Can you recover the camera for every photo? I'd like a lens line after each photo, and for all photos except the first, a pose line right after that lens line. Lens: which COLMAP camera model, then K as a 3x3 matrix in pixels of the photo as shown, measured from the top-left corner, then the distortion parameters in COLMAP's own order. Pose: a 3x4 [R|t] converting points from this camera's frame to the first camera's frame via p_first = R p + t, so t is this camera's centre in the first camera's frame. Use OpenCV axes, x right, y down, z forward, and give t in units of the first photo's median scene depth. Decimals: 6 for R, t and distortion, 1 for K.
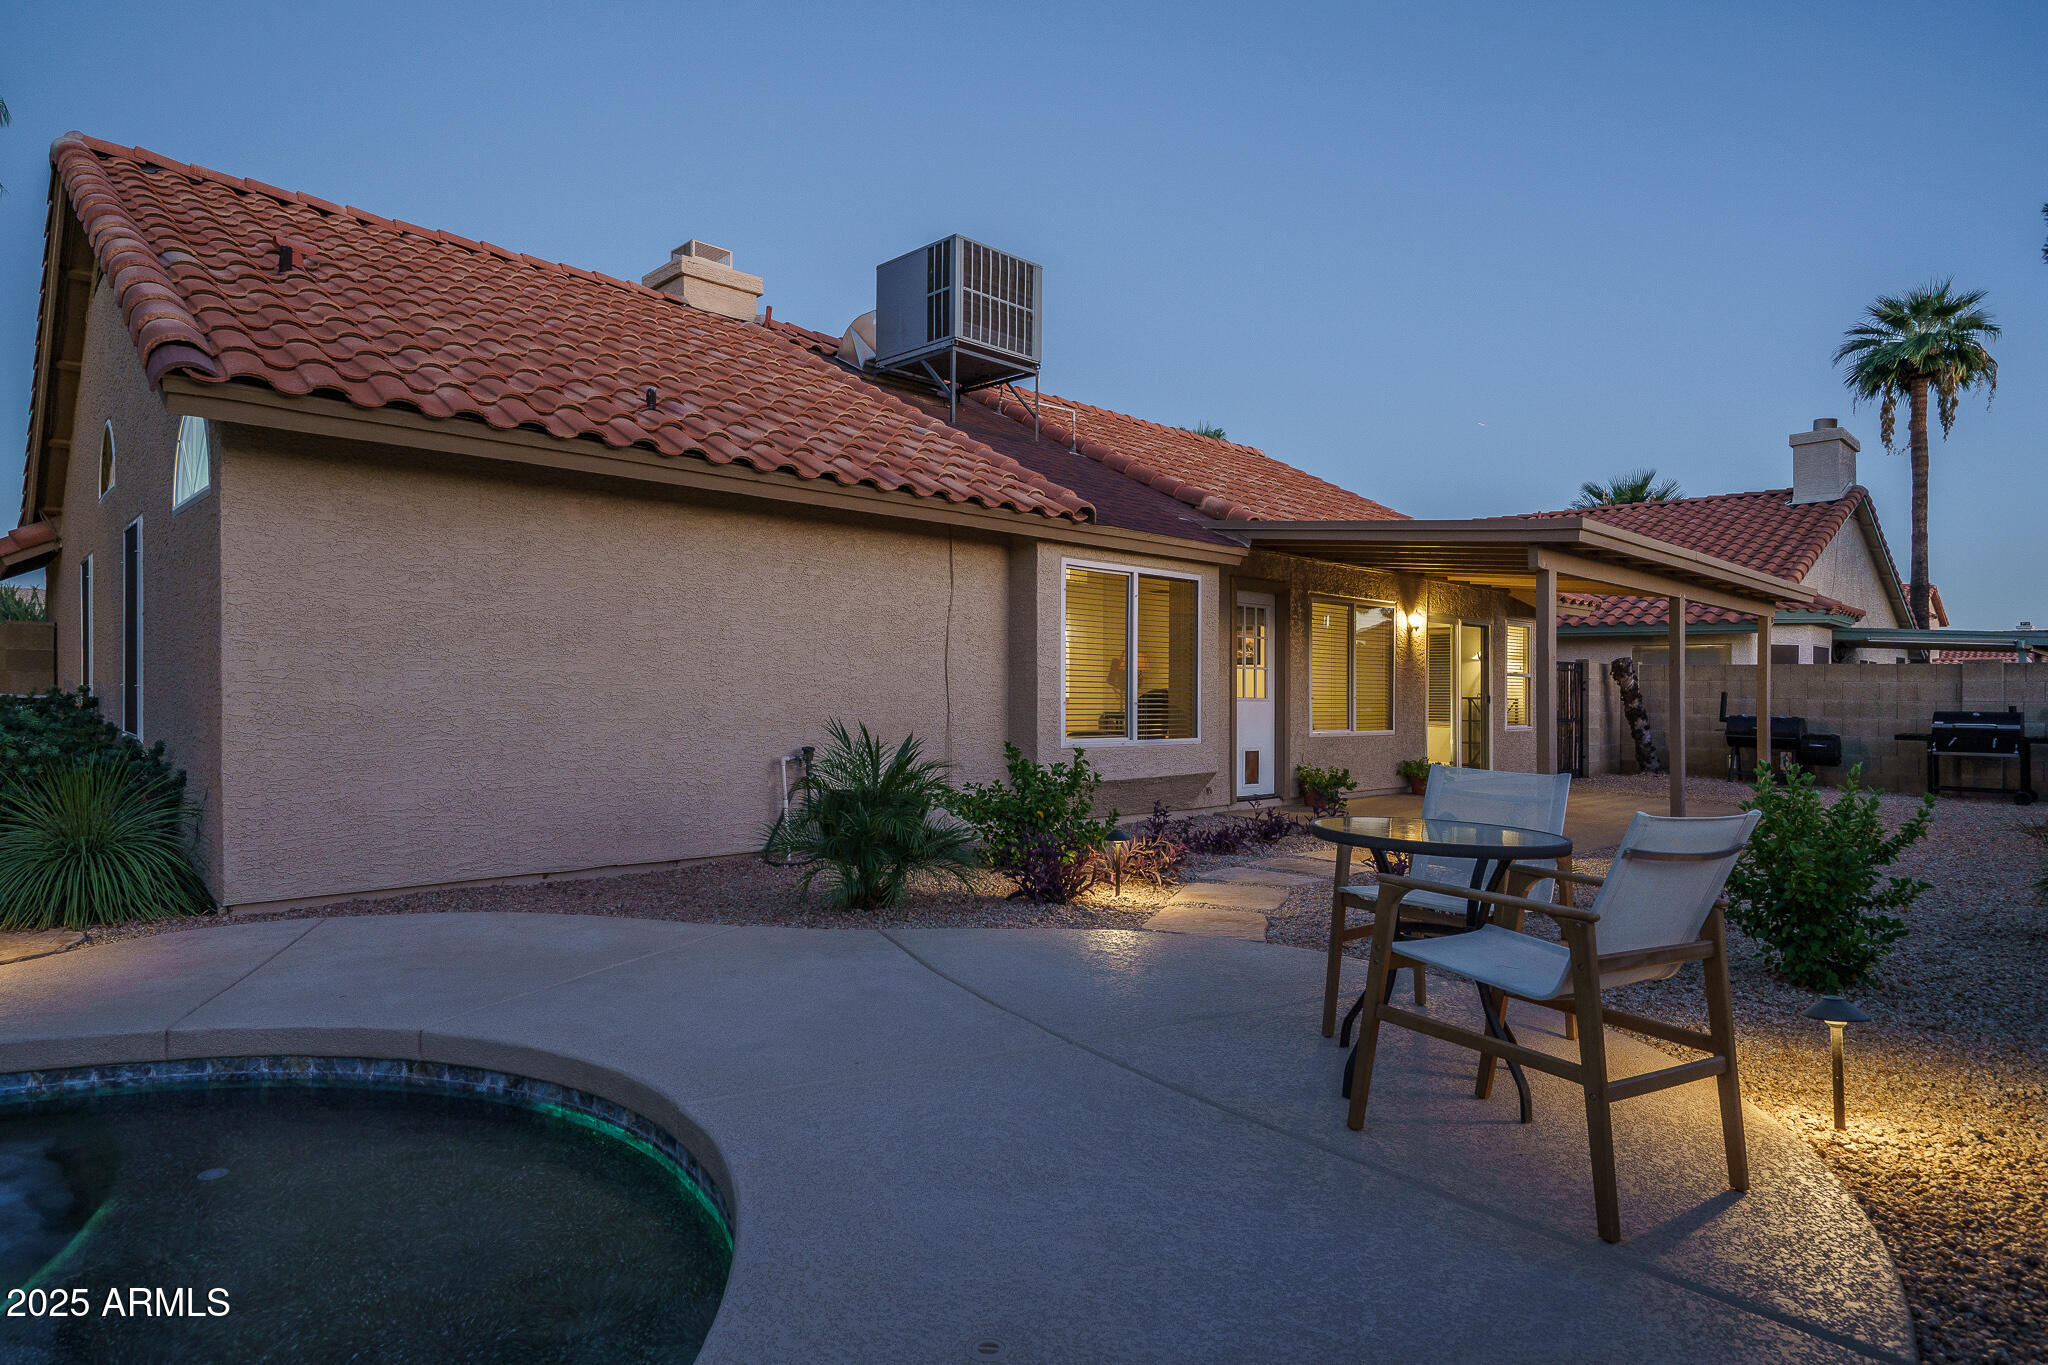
lens RADIAL K [[1118.6, 0, 1021.6], [0, 1118.6, 674.9], [0, 0, 1]] dist [0.014225, 0.000736]
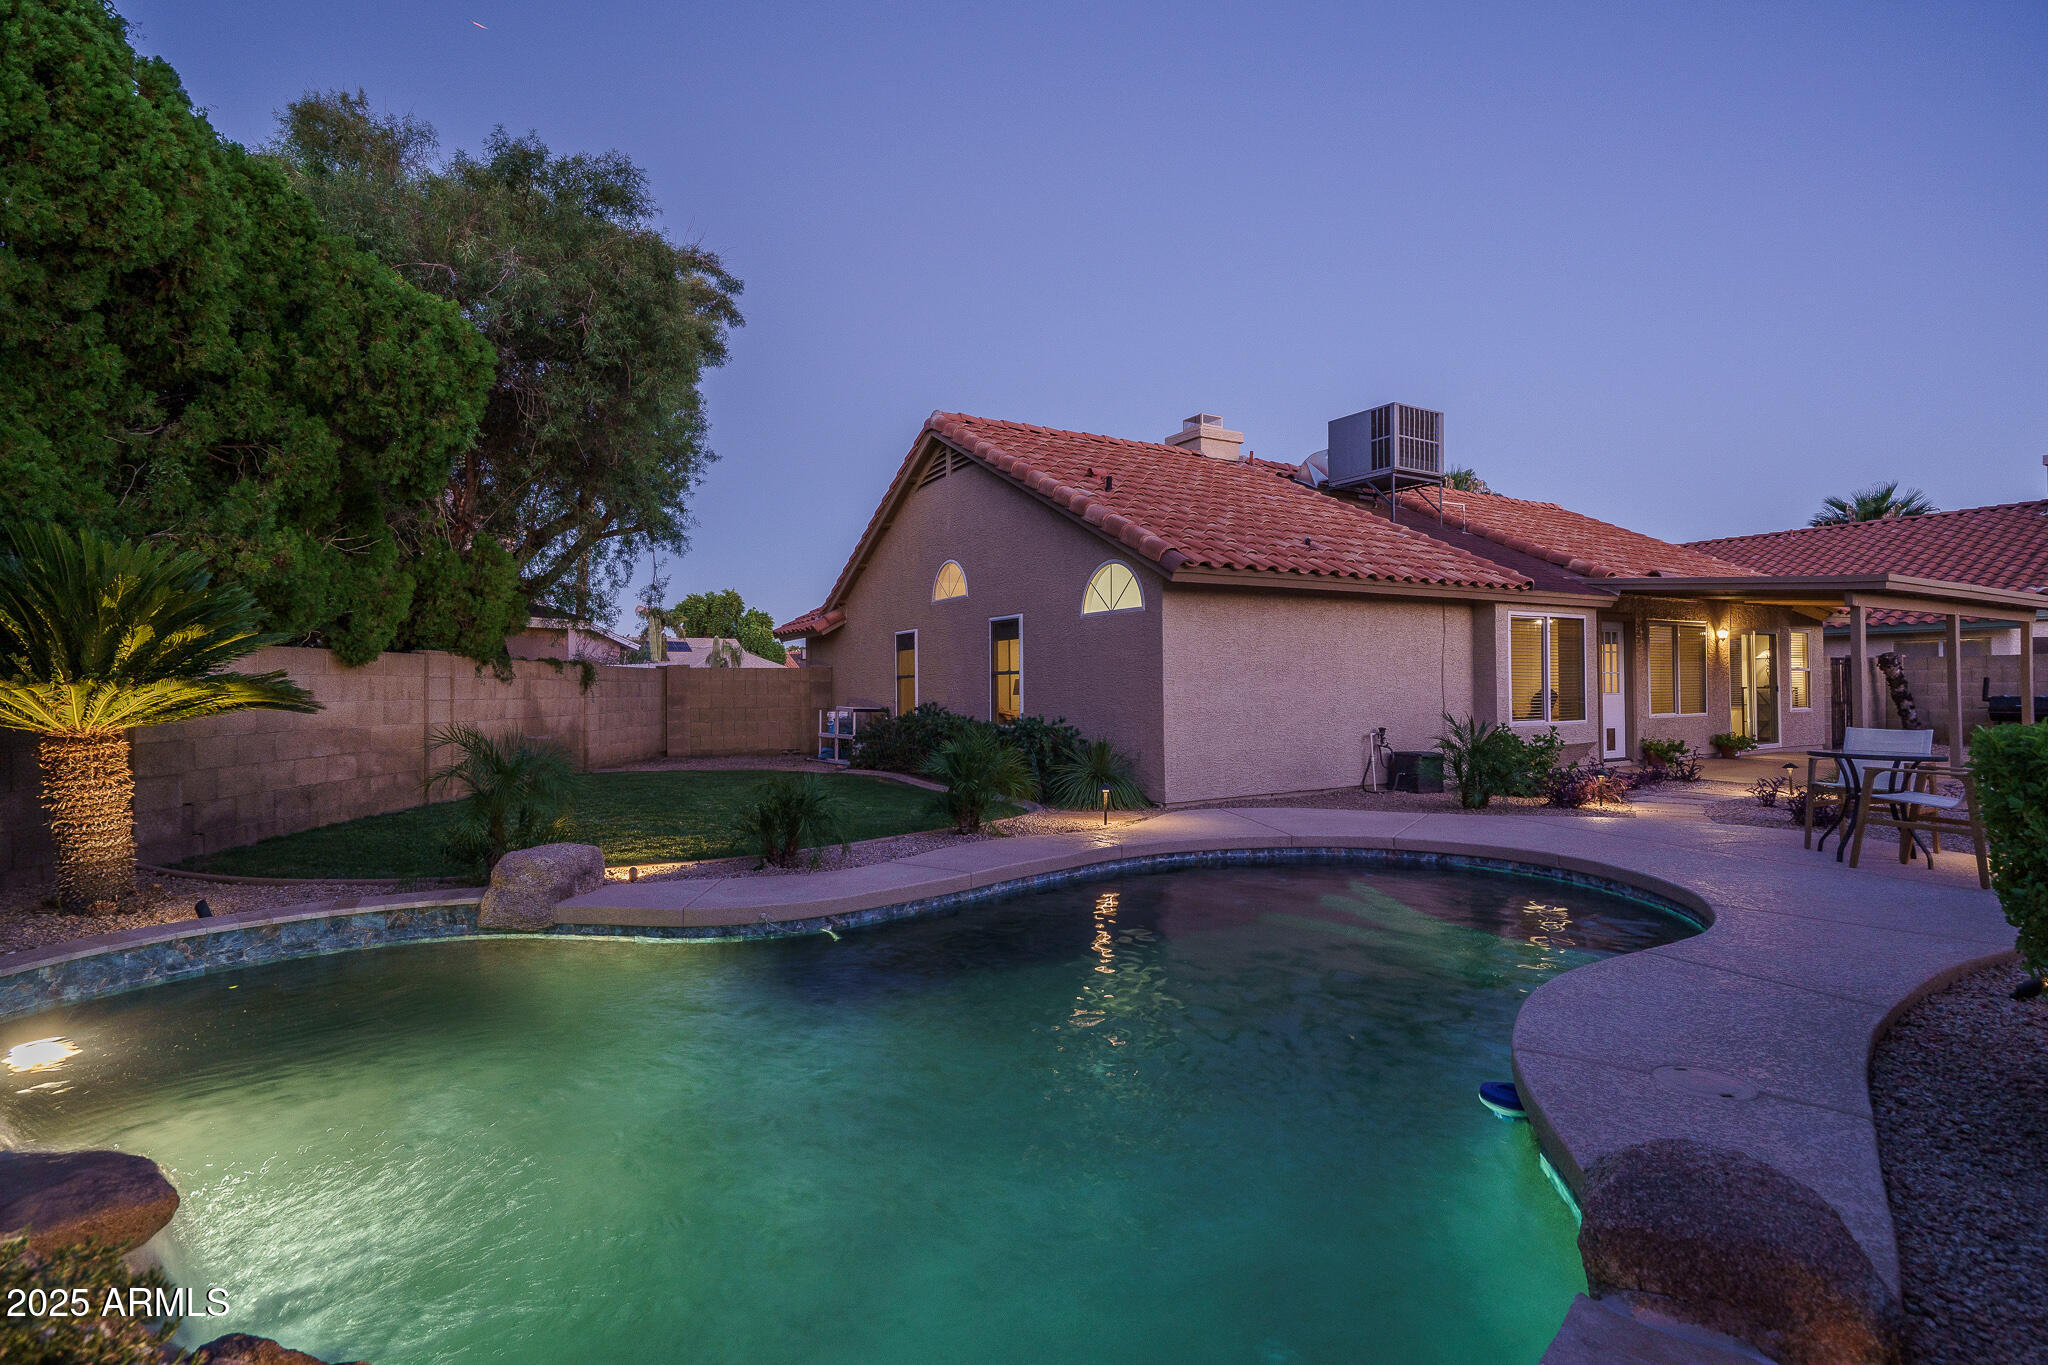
lens RADIAL K [[928.2, 0, 1034.6], [0, 928.2, 676.5], [0, 0, 1]] dist [0.001215, 0.003586]
pose [[0.974040, -0.027238, -0.224731, -0.250225], [0.027448, 0.999621, -0.002191, -0.018486], [0.224706, -0.004035, 0.974418, -0.358768]]
